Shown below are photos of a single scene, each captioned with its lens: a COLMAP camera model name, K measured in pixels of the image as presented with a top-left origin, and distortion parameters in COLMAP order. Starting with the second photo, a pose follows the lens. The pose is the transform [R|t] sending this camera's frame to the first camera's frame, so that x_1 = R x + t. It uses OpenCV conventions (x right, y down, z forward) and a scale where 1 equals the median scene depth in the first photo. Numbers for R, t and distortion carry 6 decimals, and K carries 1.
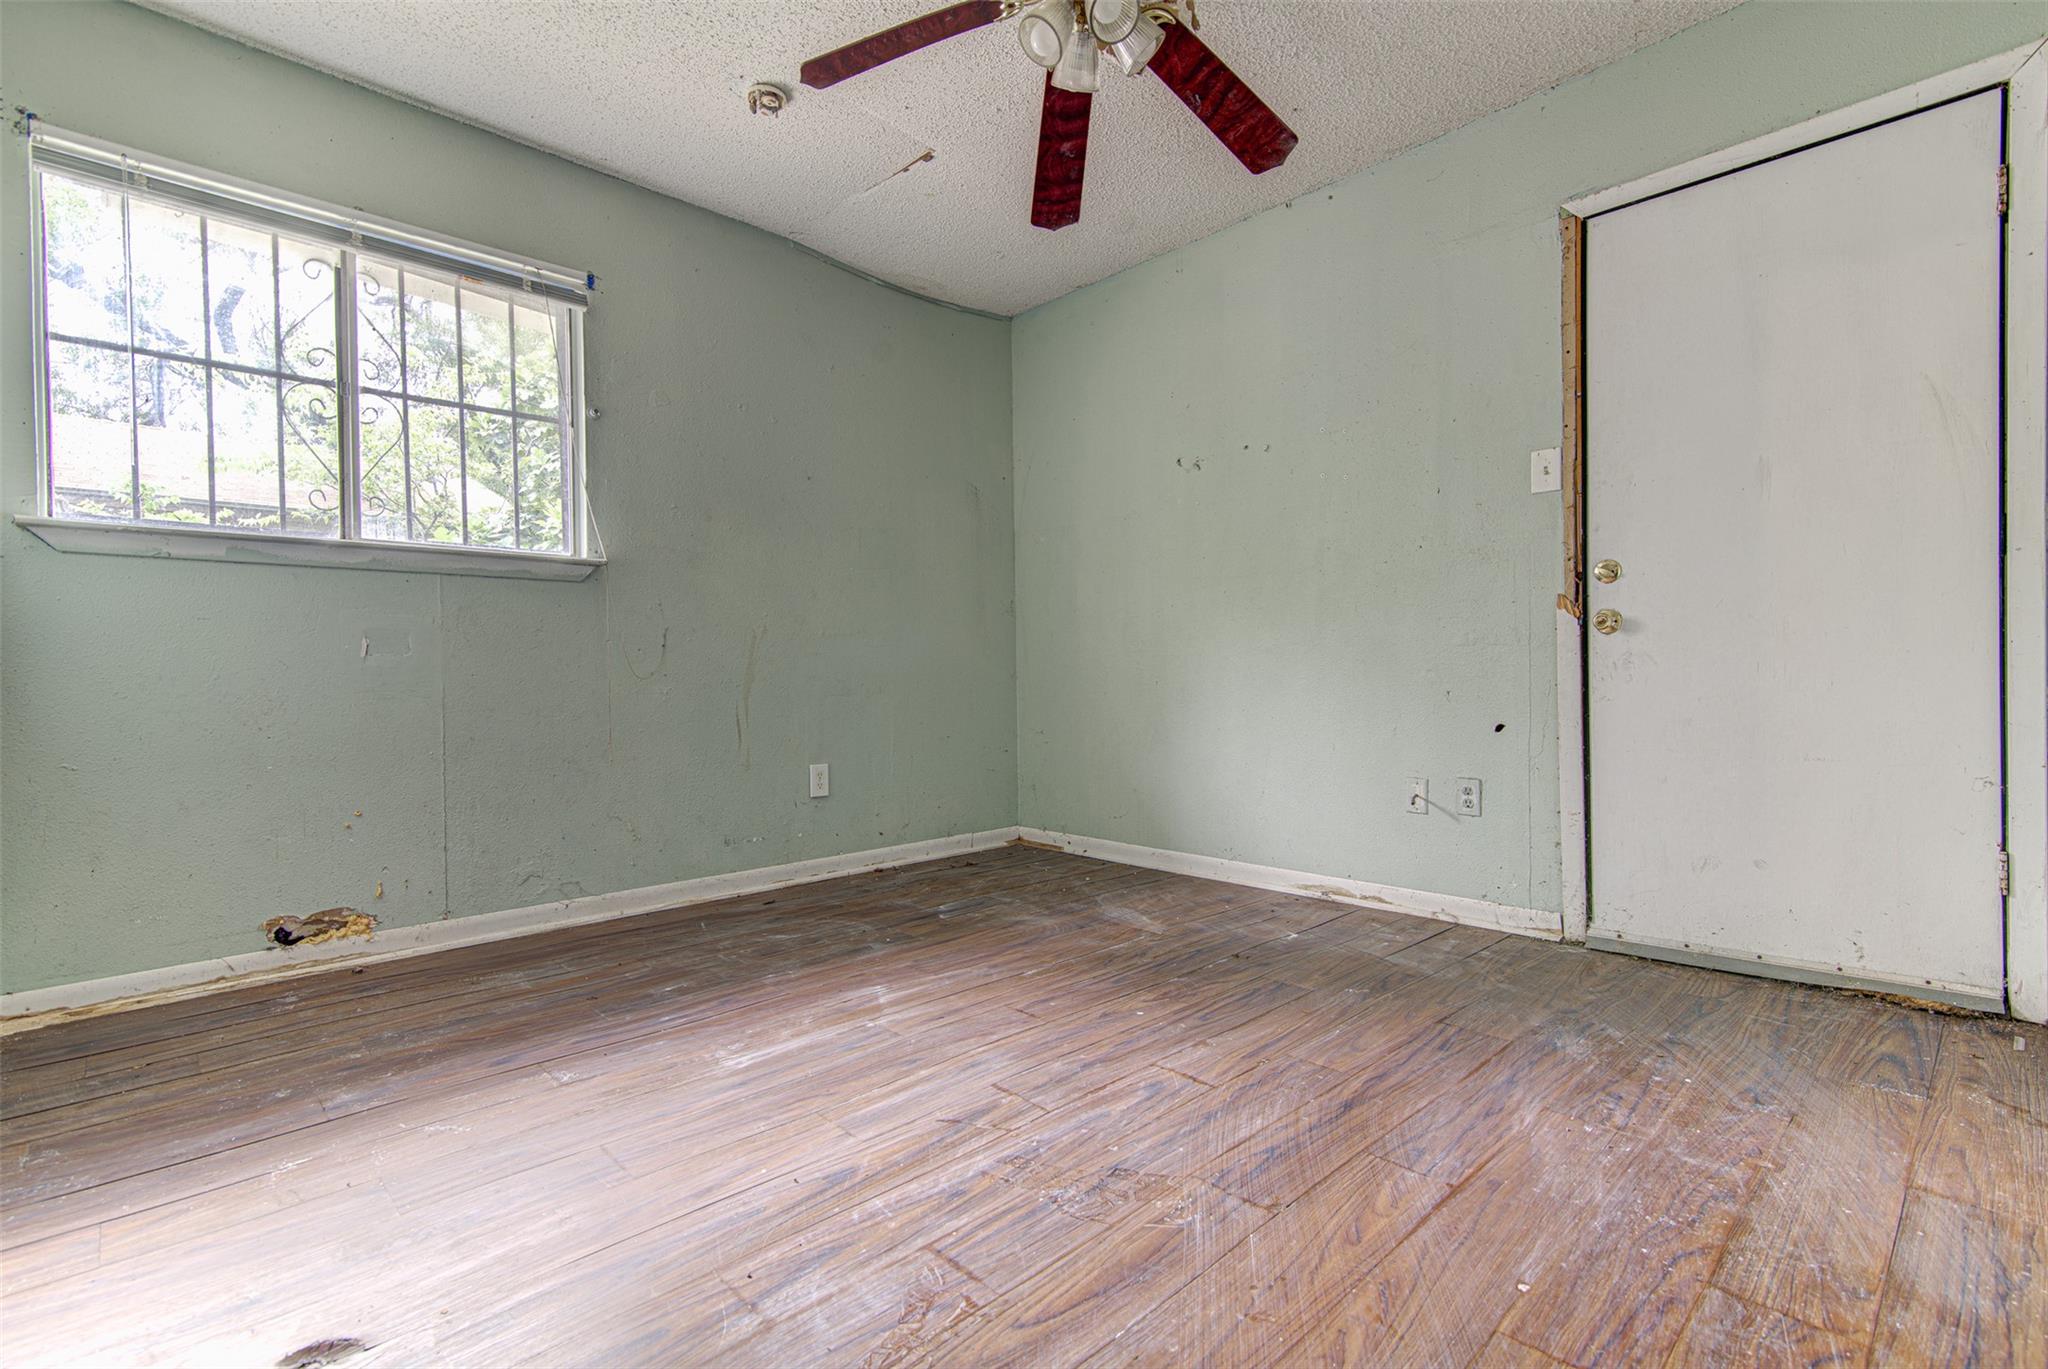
lens RADIAL K [[934.5, 0, 1021.4], [0, 934.5, 684.9], [0, 0, 1]] dist [0.003847, -0.000029]
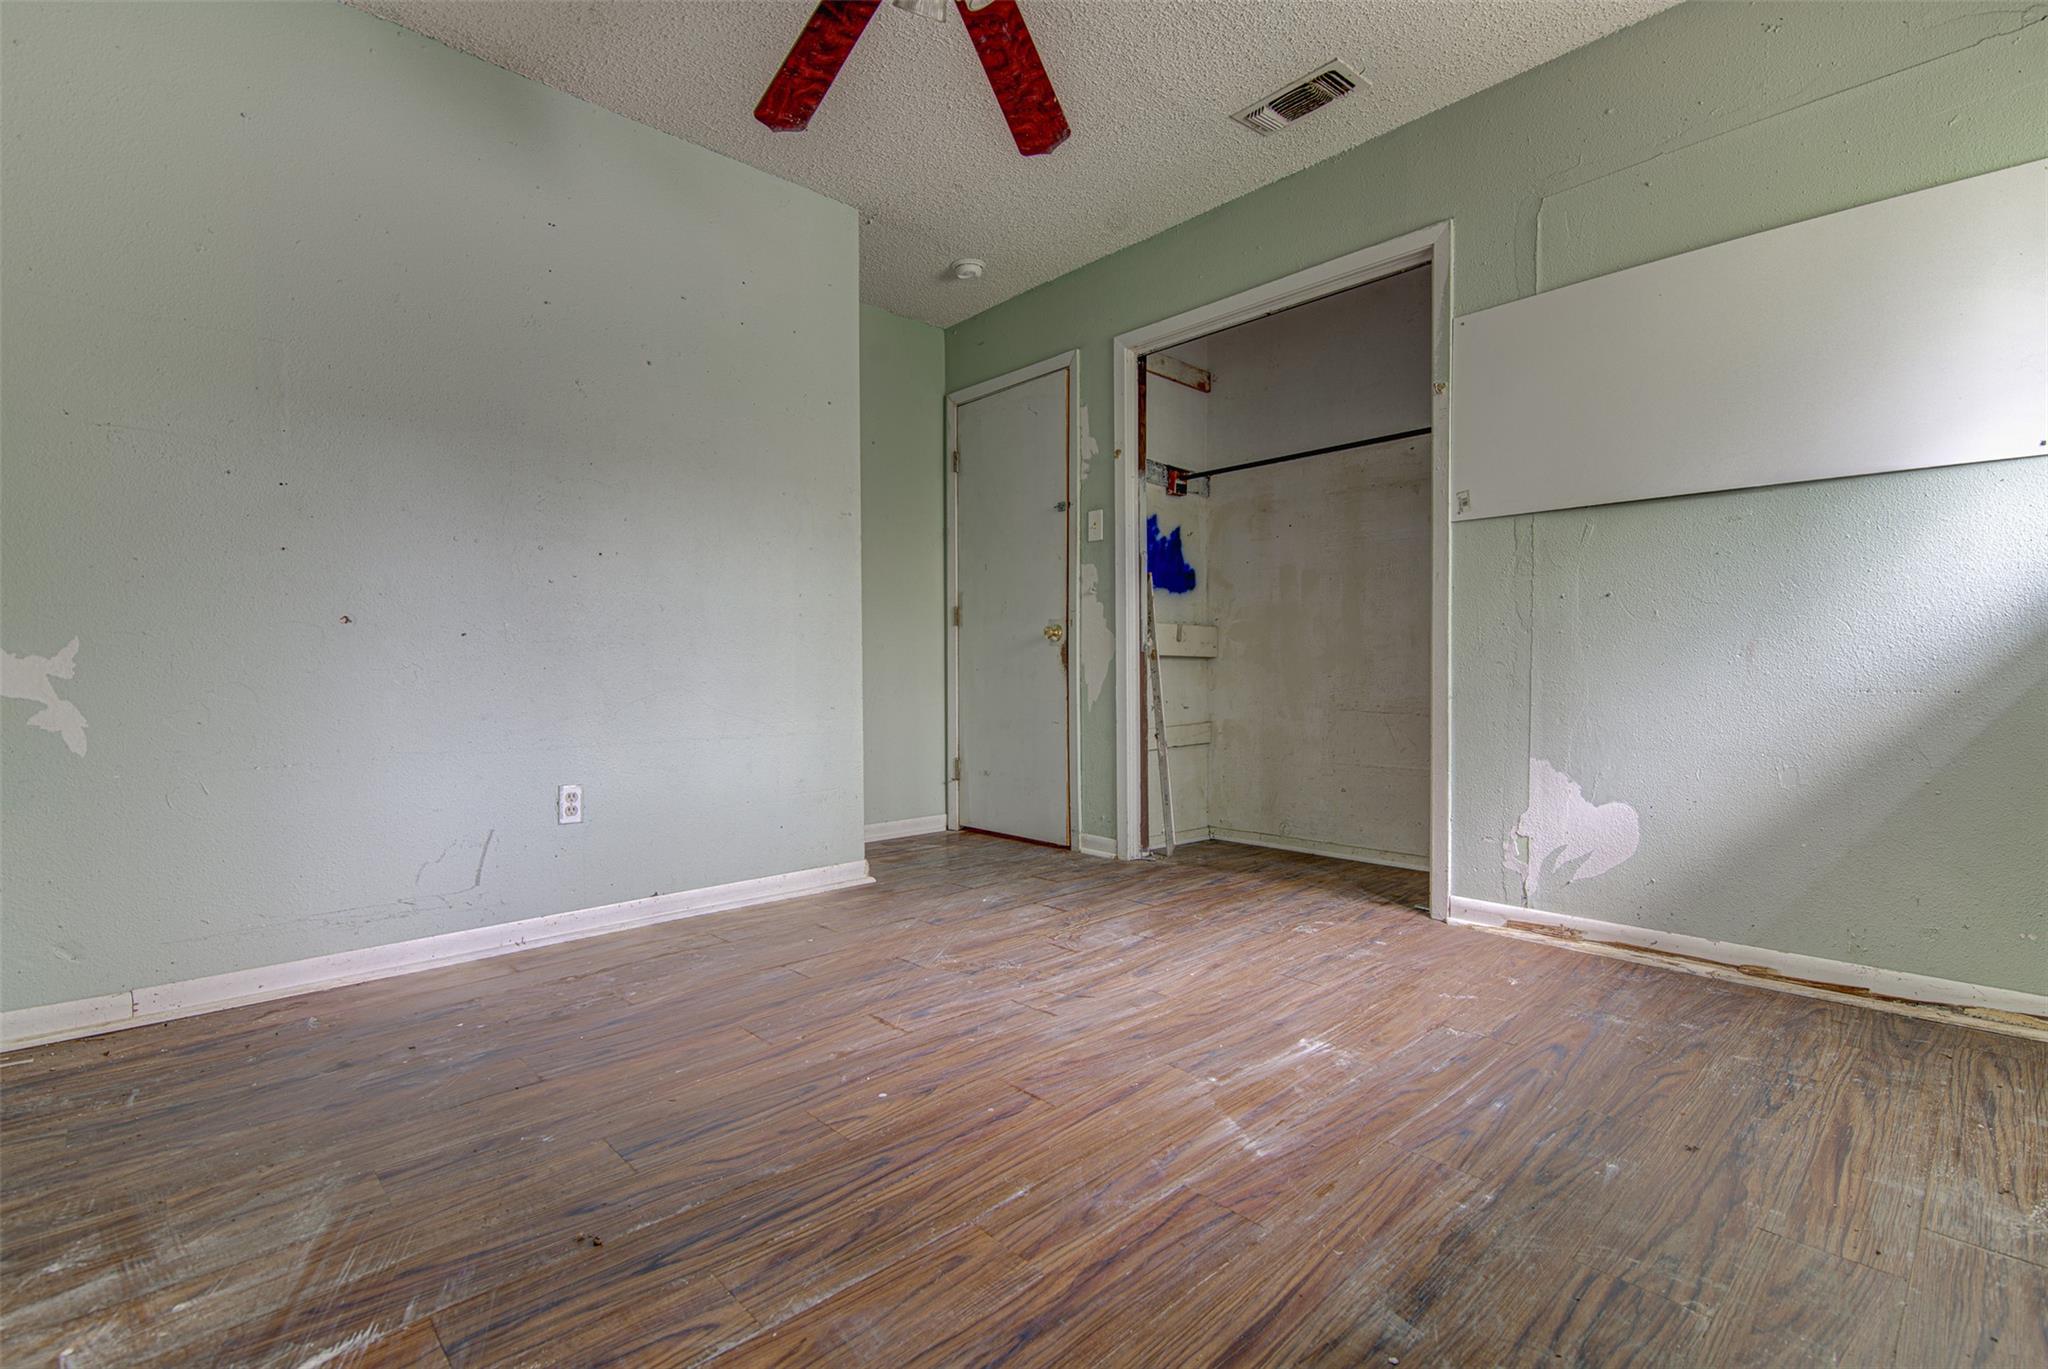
lens RADIAL K [[934.5, 0, 1026.8], [0, 934.5, 679.7], [0, 0, 1]] dist [0.003847, -0.000029]
pose [[-0.999819, 0.019027, -0.000840, -0.000938], [0.019009, 0.999662, 0.017729, -0.013767], [0.001177, 0.017710, -0.999842, 2.068551]]
